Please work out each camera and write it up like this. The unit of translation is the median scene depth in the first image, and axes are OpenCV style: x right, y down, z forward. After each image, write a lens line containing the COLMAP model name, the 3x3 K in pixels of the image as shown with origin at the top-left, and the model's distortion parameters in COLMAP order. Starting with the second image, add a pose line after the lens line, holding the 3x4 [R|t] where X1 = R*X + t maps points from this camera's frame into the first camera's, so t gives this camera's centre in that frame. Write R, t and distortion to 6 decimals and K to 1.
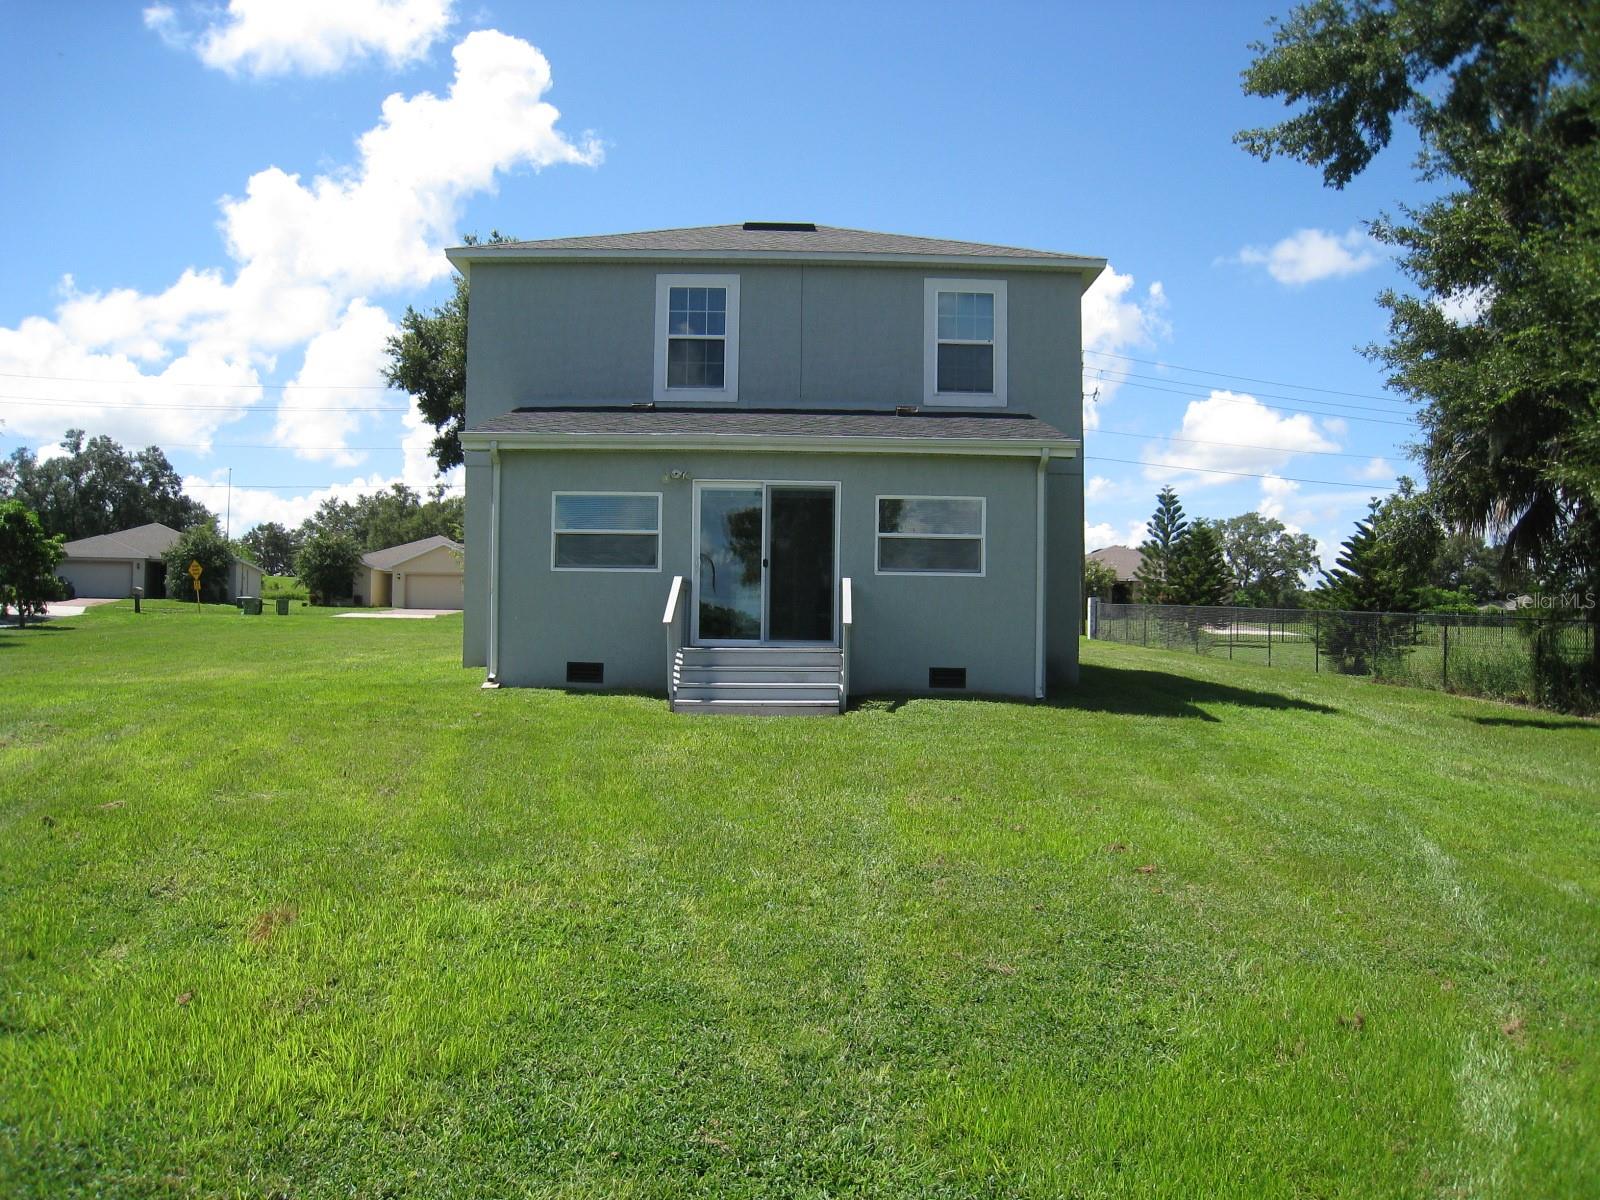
lens RADIAL K [[1308.5, 0, 795.6], [0, 1308.5, 600.6], [0, 0, 1]] dist [-0.109356, -0.001969]
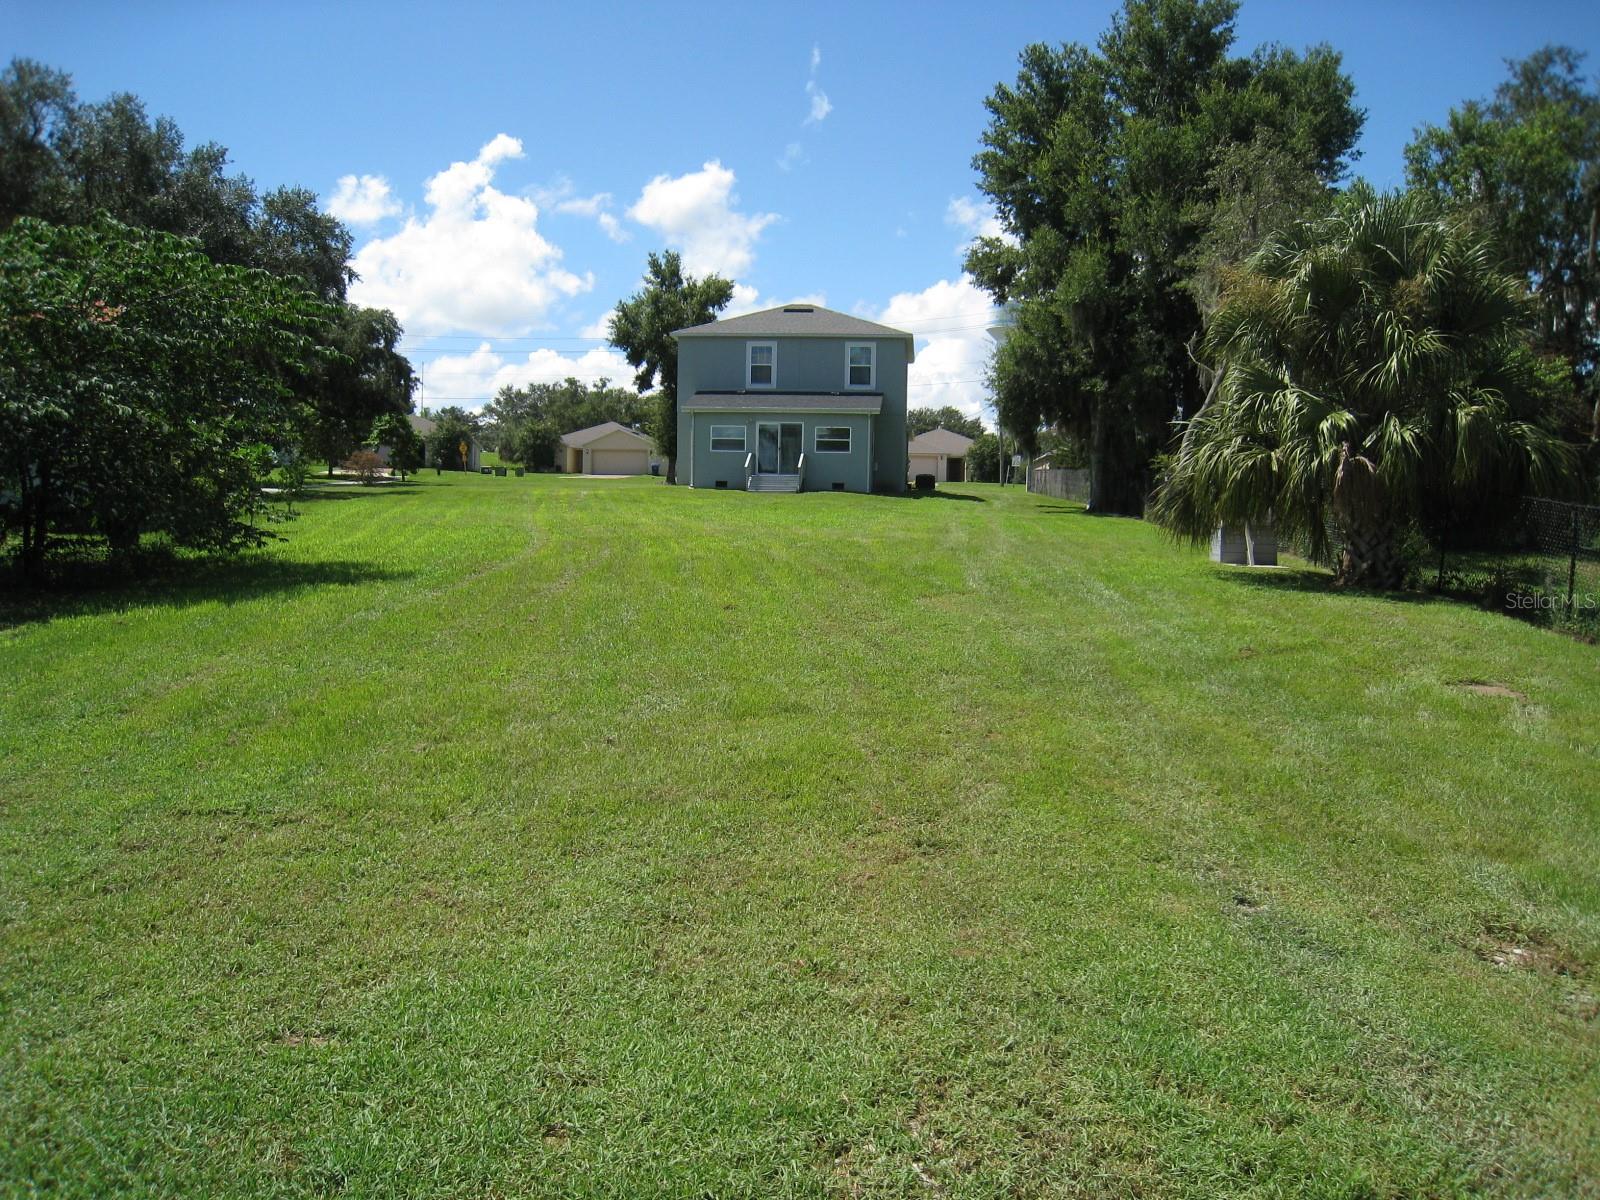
lens RADIAL K [[1308.5, 0, 799.8], [0, 1308.5, 597.3], [0, 0, 1]] dist [-0.109356, -0.001969]
pose [[0.995351, 0.009895, -0.095809, 0.120113], [-0.000881, 0.995603, 0.093672, 0.011687], [0.096314, -0.093152, 0.990982, -0.772915]]
